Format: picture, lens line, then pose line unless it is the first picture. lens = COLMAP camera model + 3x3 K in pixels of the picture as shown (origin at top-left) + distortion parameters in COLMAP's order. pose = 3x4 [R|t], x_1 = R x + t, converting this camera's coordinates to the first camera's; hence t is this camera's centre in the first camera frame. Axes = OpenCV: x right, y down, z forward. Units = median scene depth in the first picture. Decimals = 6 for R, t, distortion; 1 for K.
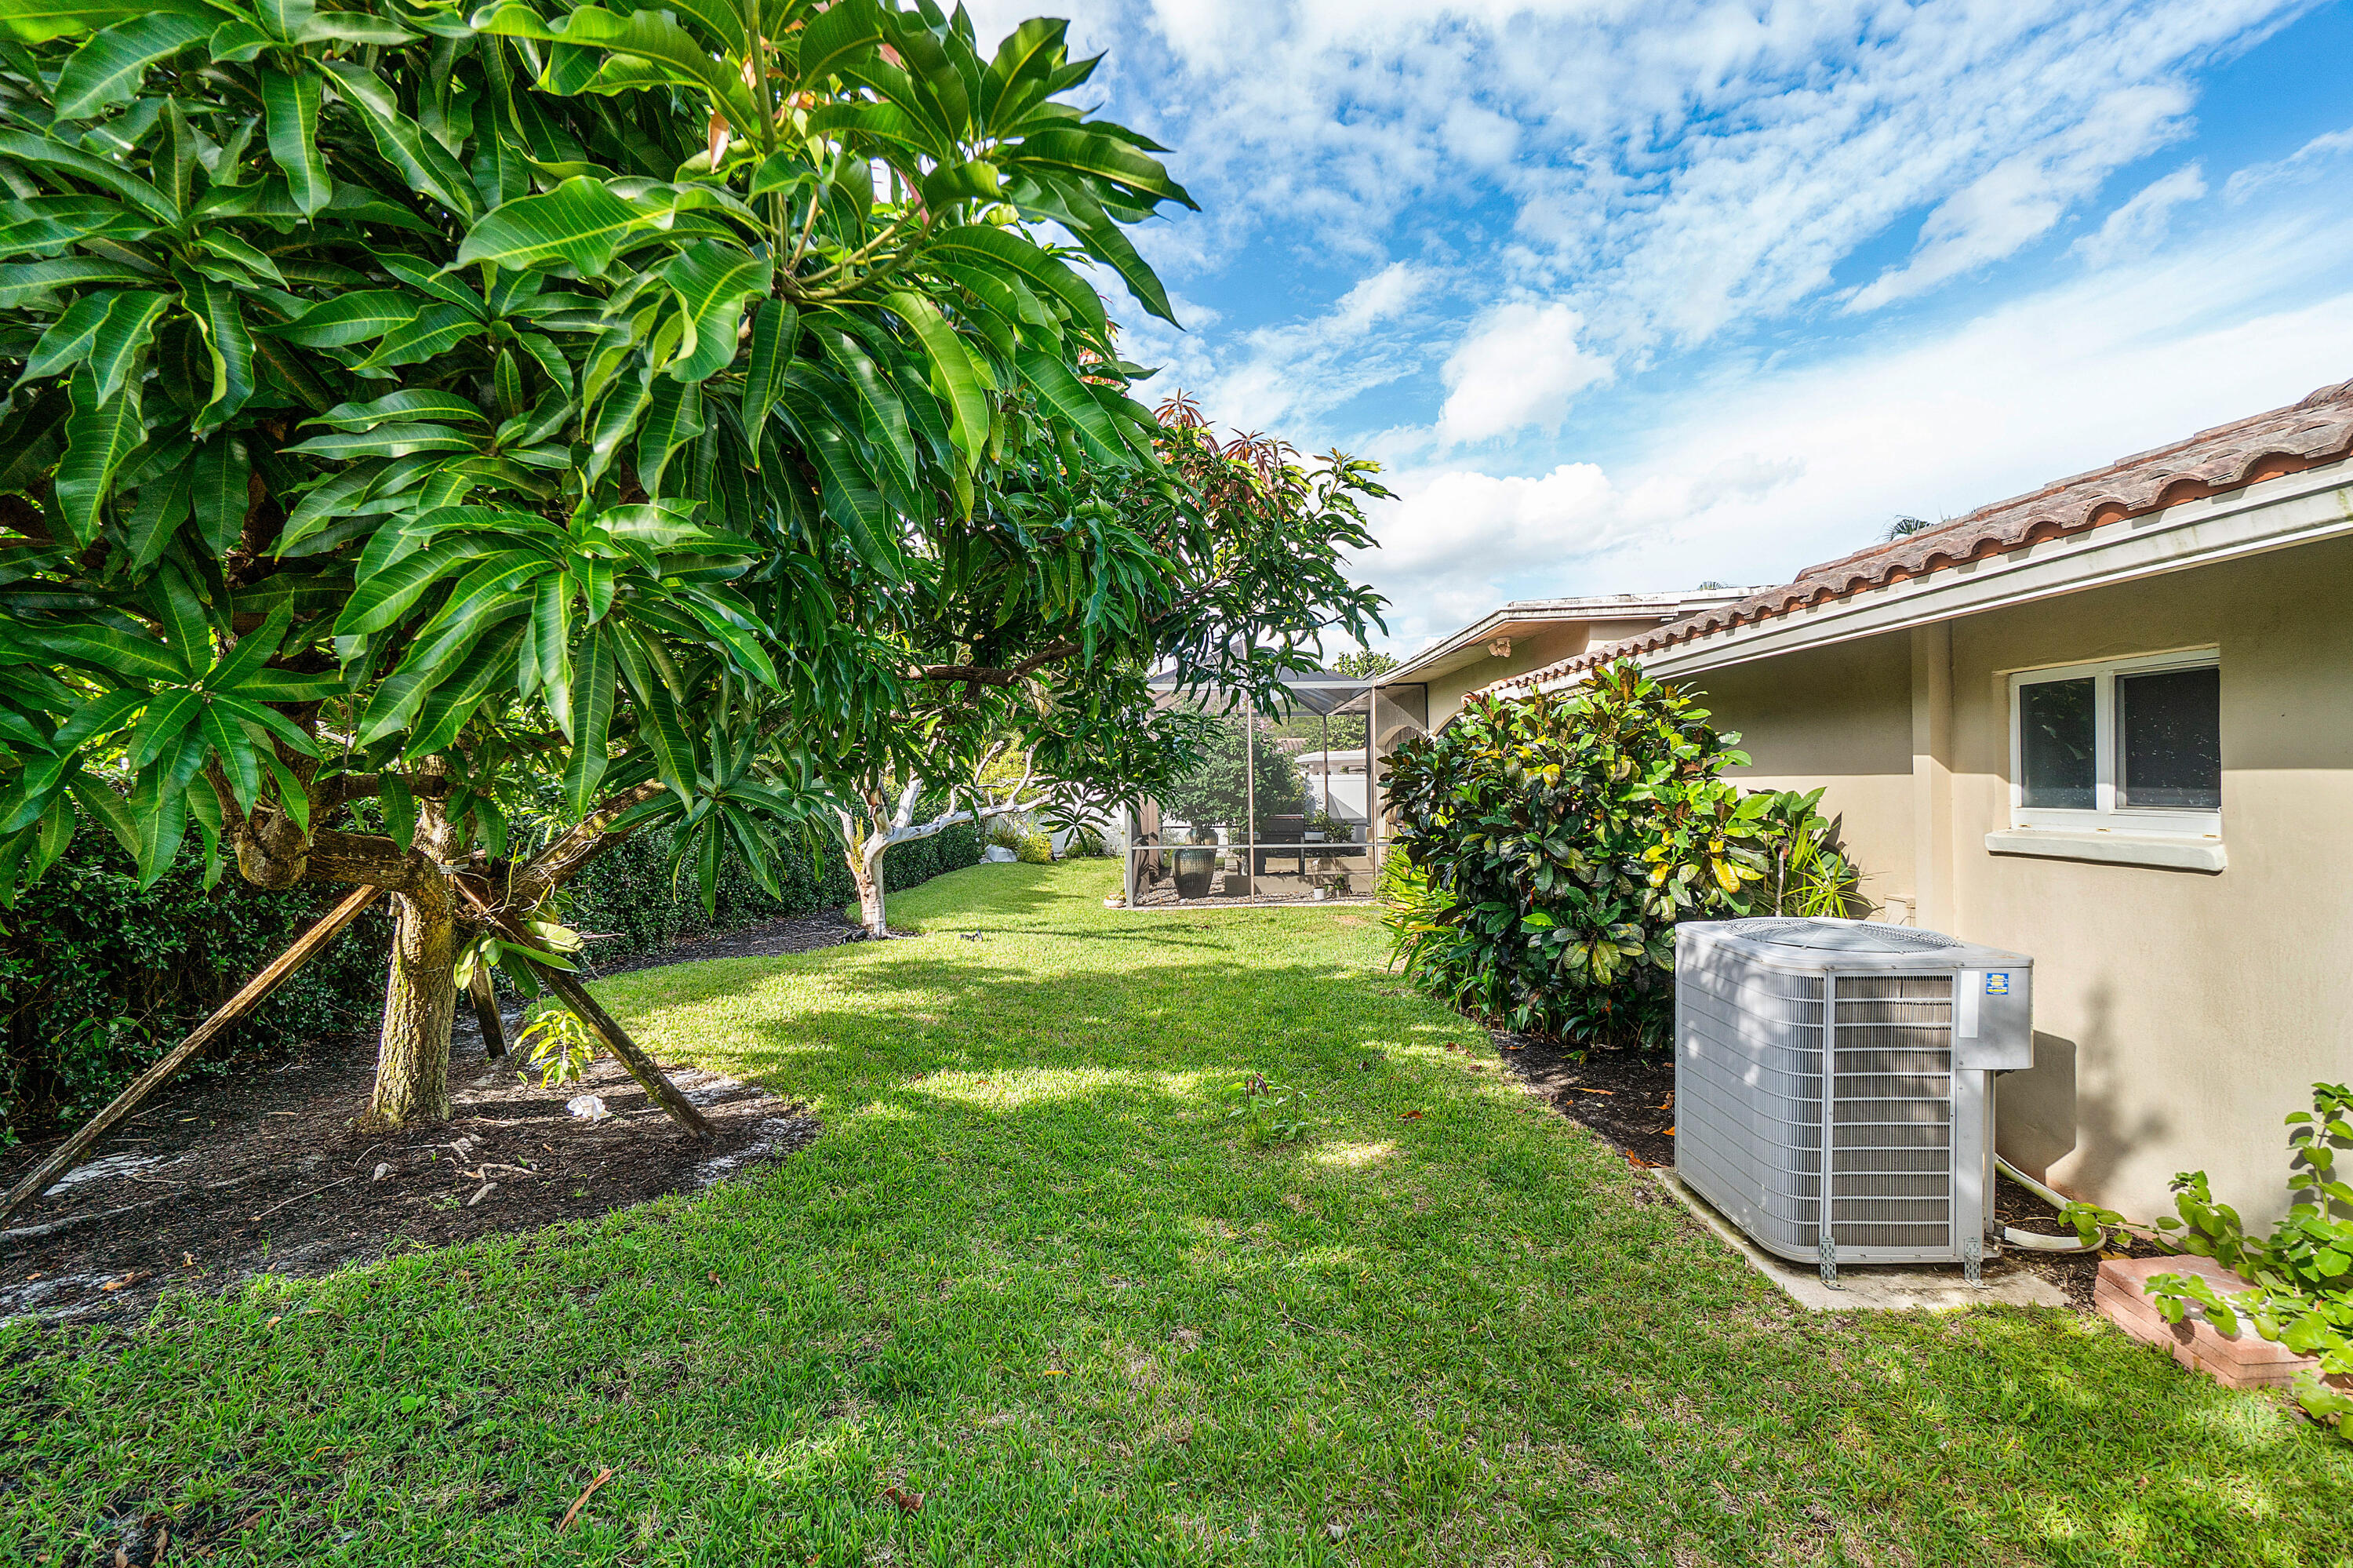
lens RADIAL K [[1031.2, 0, 1177.4], [0, 1031.2, 788.0], [0, 0, 1]] dist [0.000925, 0.000484]
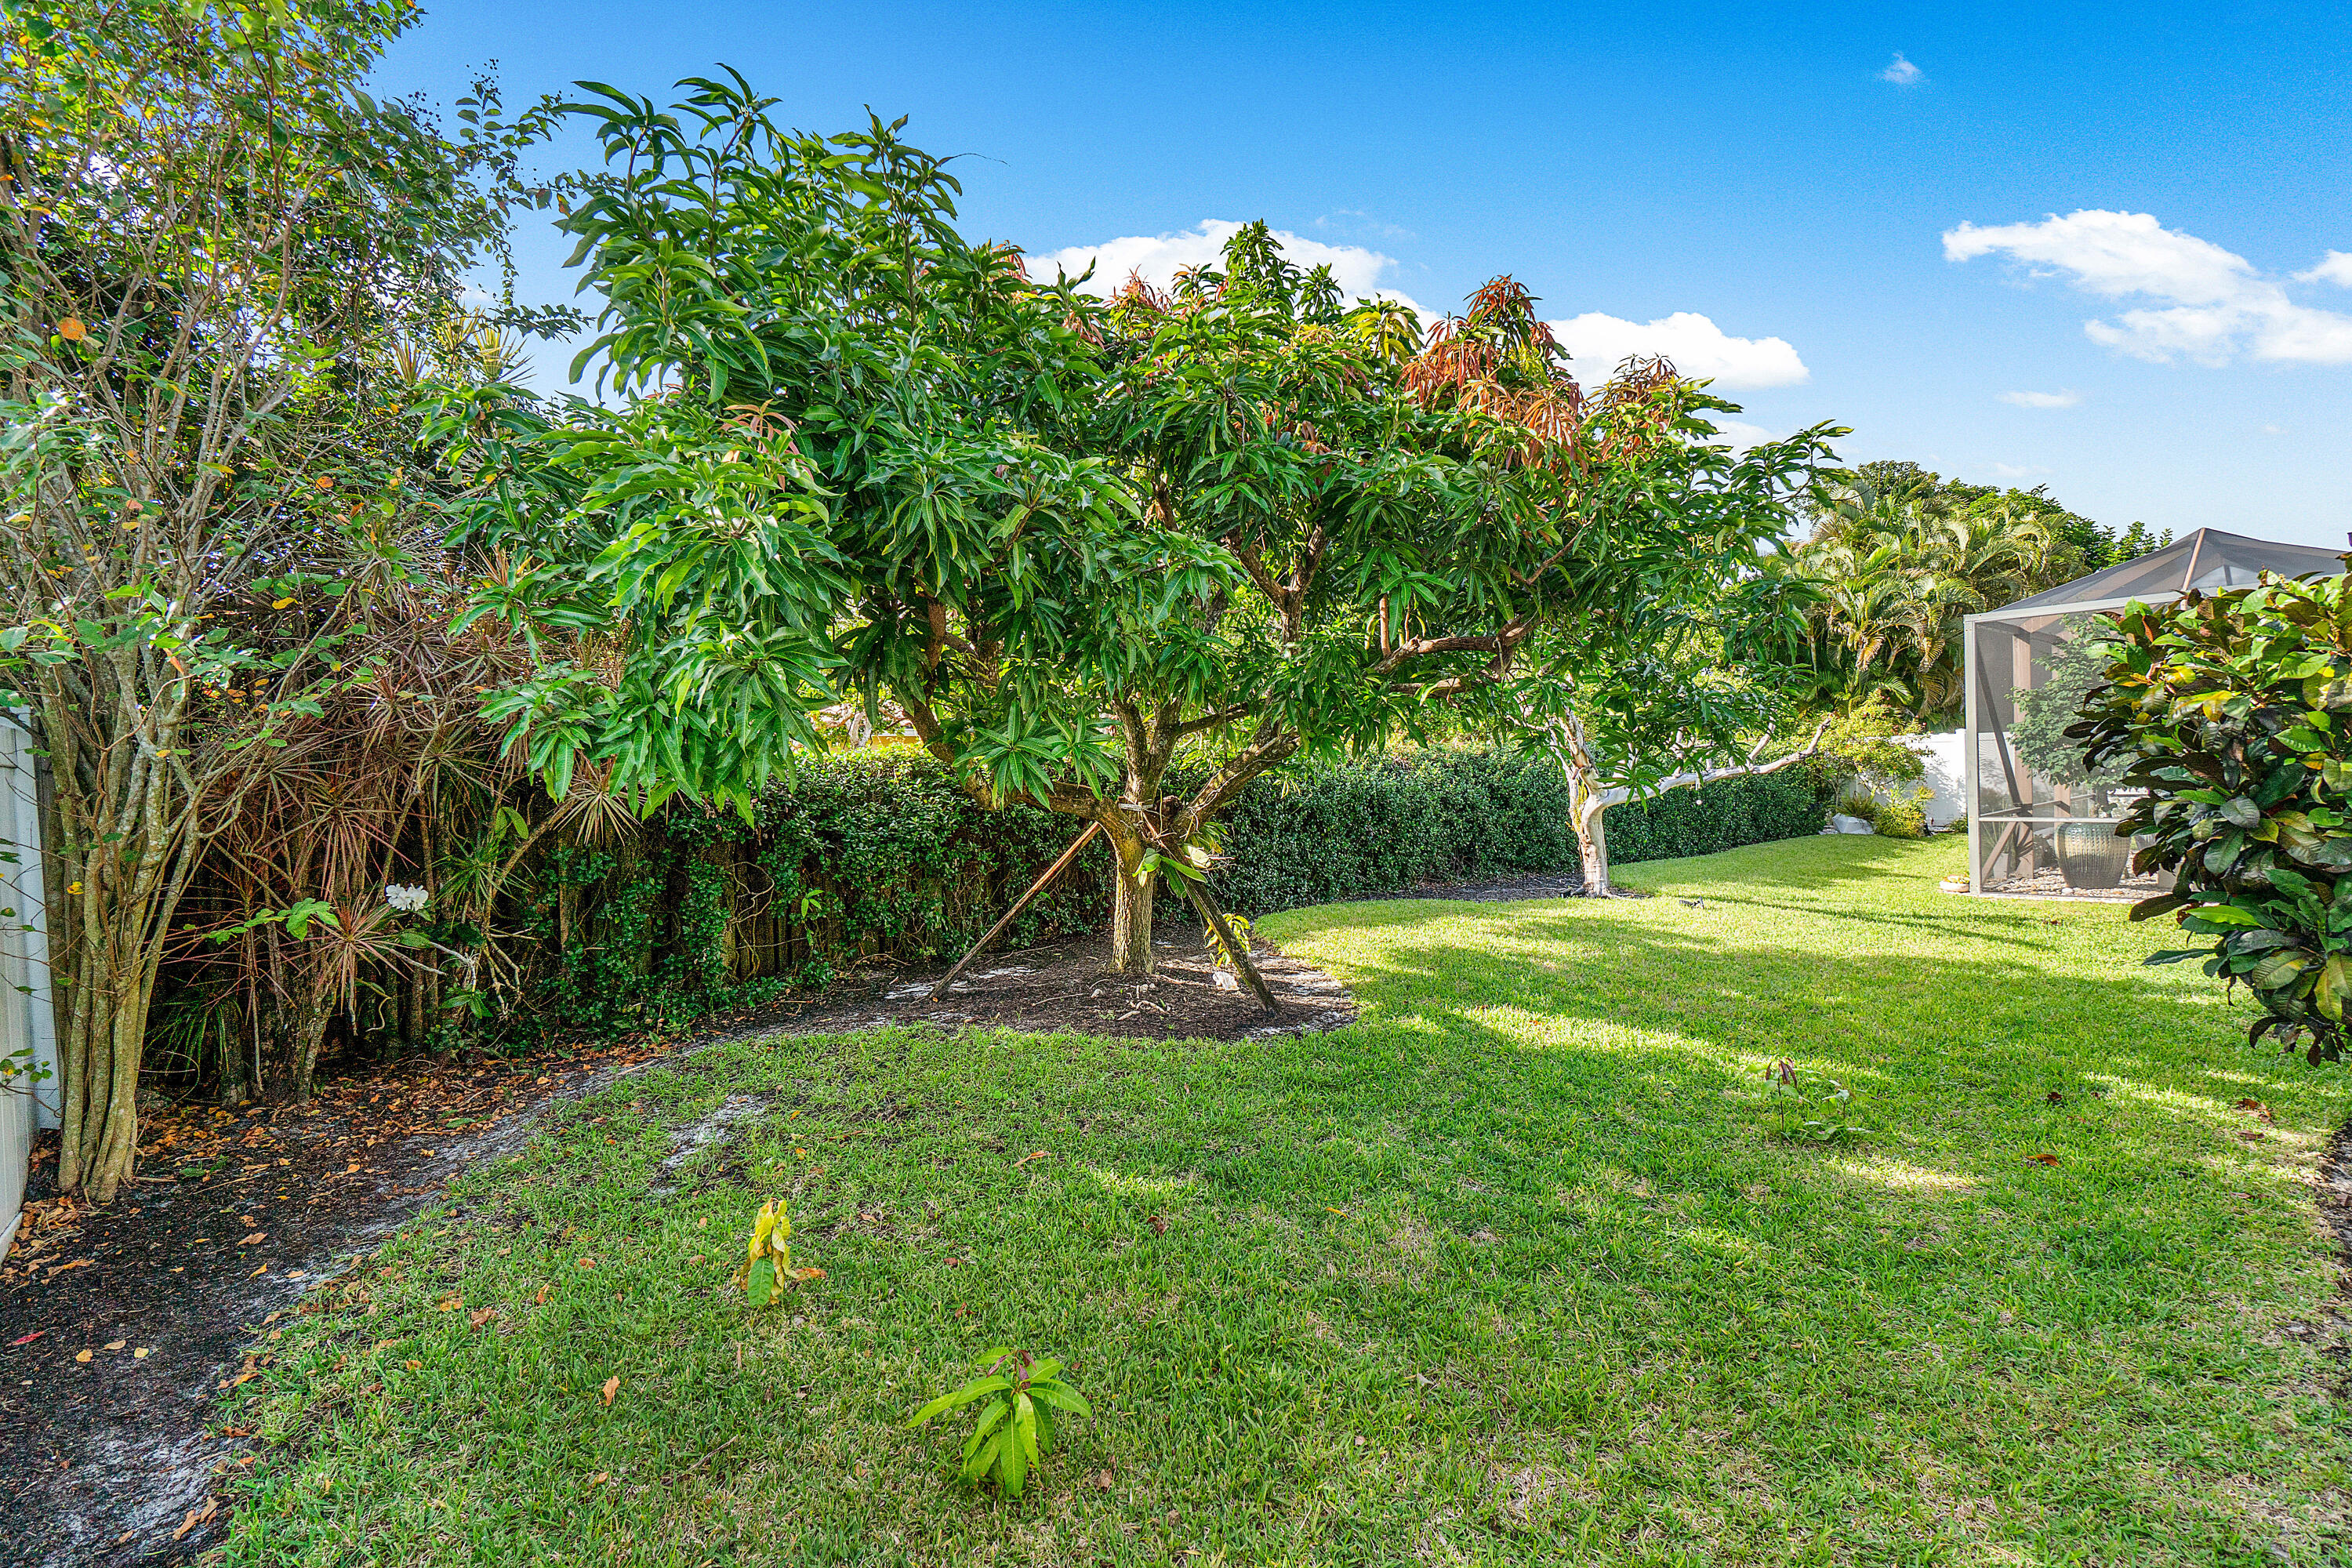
lens RADIAL K [[1030.8, 0, 1184.3], [0, 1030.8, 781.6], [0, 0, 1]] dist [0.000925, 0.000484]
pose [[0.674326, -0.000729, -0.738434, 0.354184], [0.018719, 0.999695, 0.016106, 0.013078], [0.738197, -0.024684, 0.674134, 0.019741]]
